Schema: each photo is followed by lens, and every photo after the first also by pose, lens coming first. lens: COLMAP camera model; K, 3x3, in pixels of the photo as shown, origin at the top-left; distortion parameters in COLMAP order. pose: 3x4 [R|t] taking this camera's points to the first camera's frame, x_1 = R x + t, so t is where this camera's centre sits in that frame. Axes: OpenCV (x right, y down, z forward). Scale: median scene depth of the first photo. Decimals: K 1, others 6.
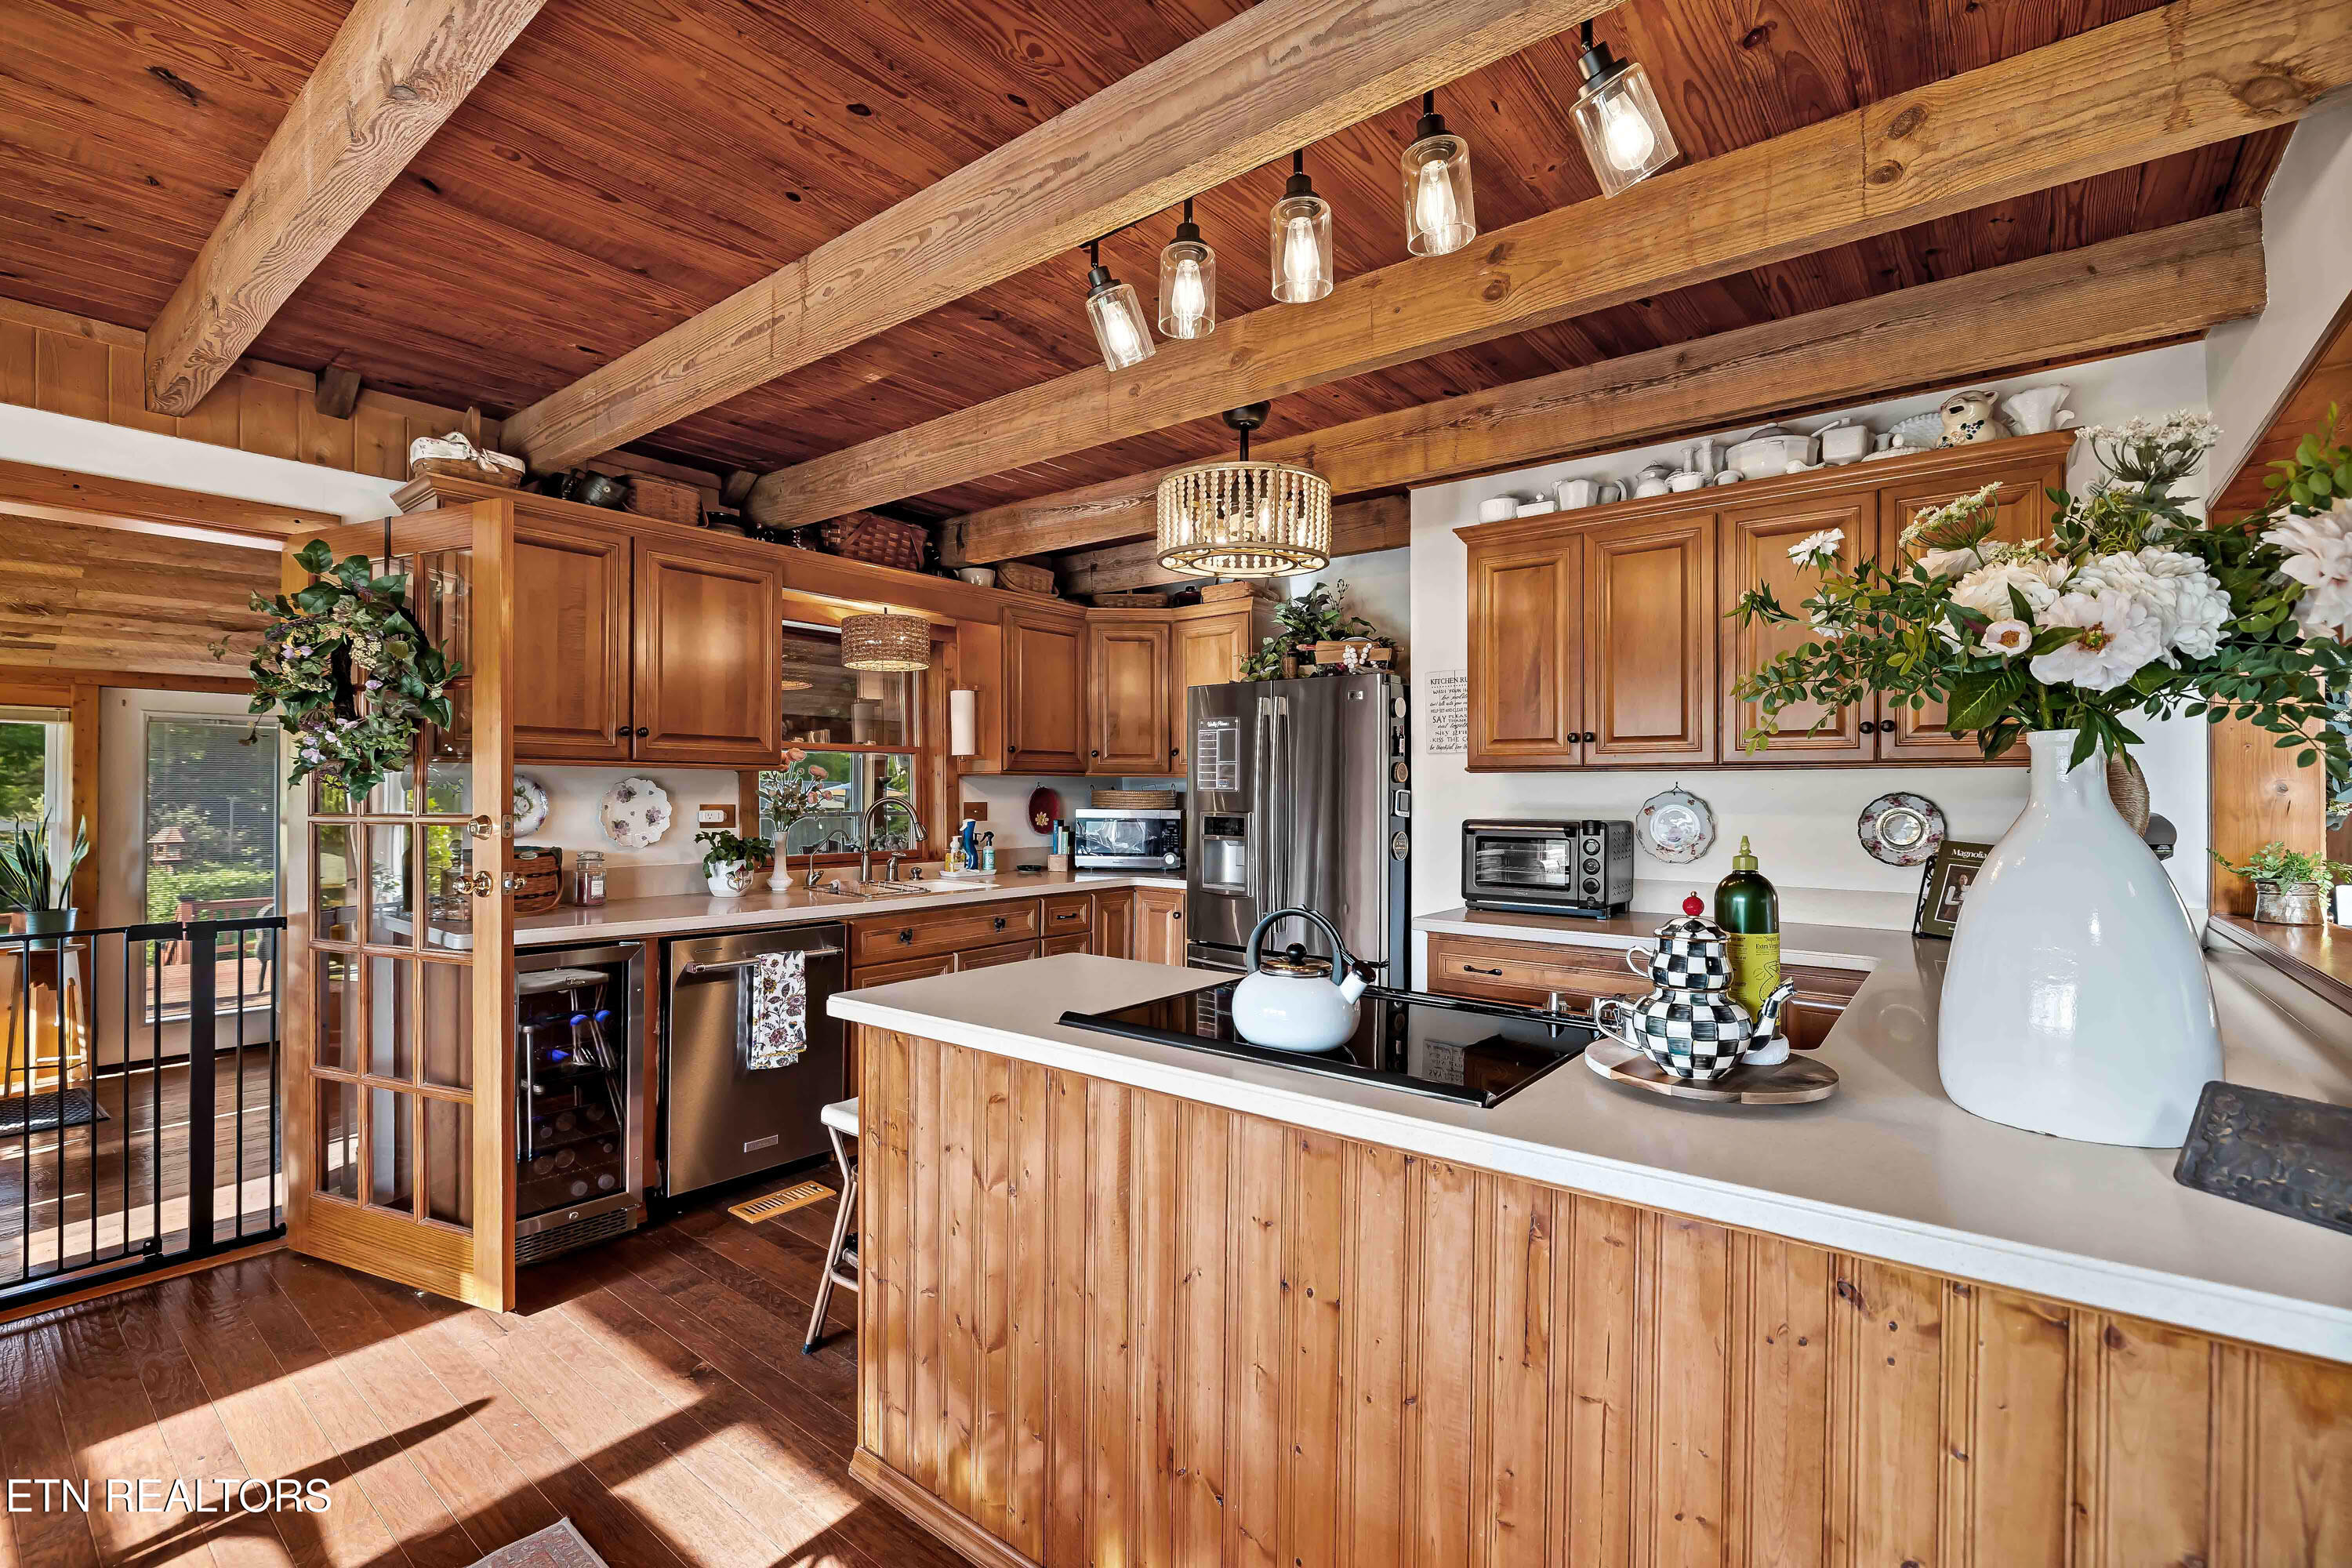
lens RADIAL K [[1040.3, 0, 1167.4], [0, 1040.3, 795.4], [0, 0, 1]] dist [-0.003019, -0.000283]
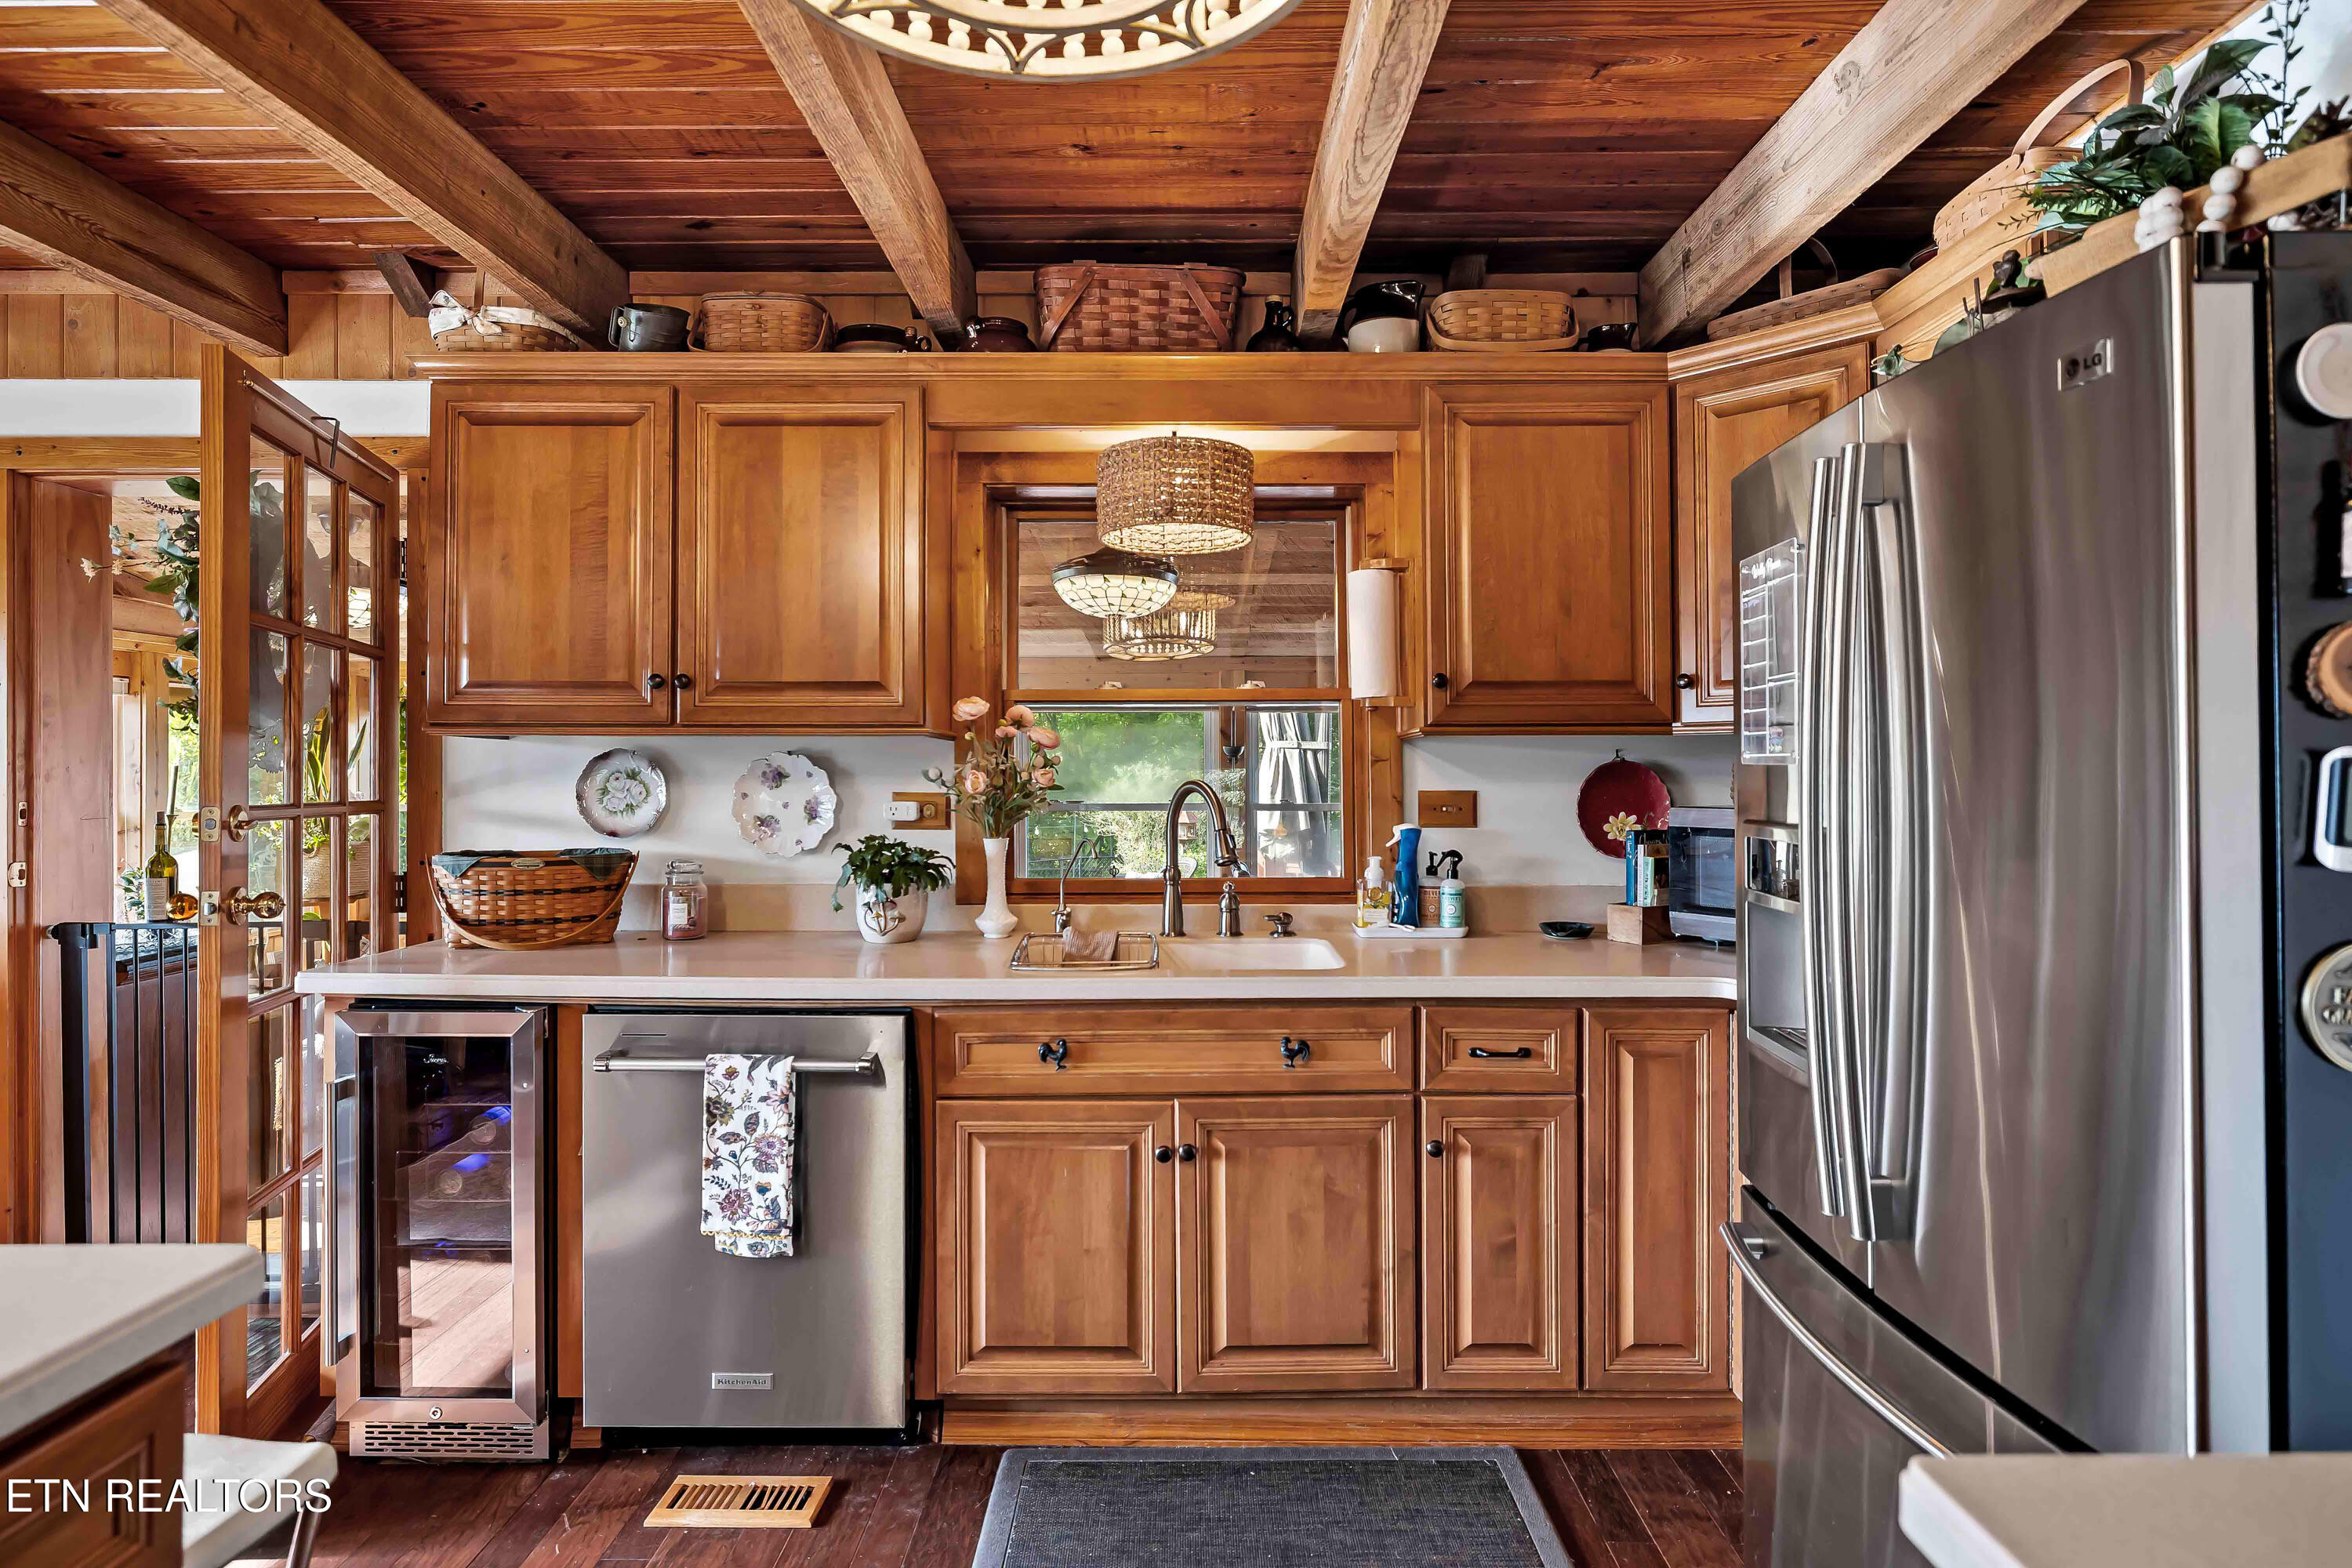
lens RADIAL K [[1293.9, 0, 1177.0], [0, 1293.9, 769.4], [0, 0, 1]] dist [0.018012, -0.000531]
pose [[0.626975, -0.003406, -0.779032, 0.299850], [0.001946, 0.999994, -0.002806, -0.002991], [0.779037, 0.000243, 0.626978, 0.670733]]
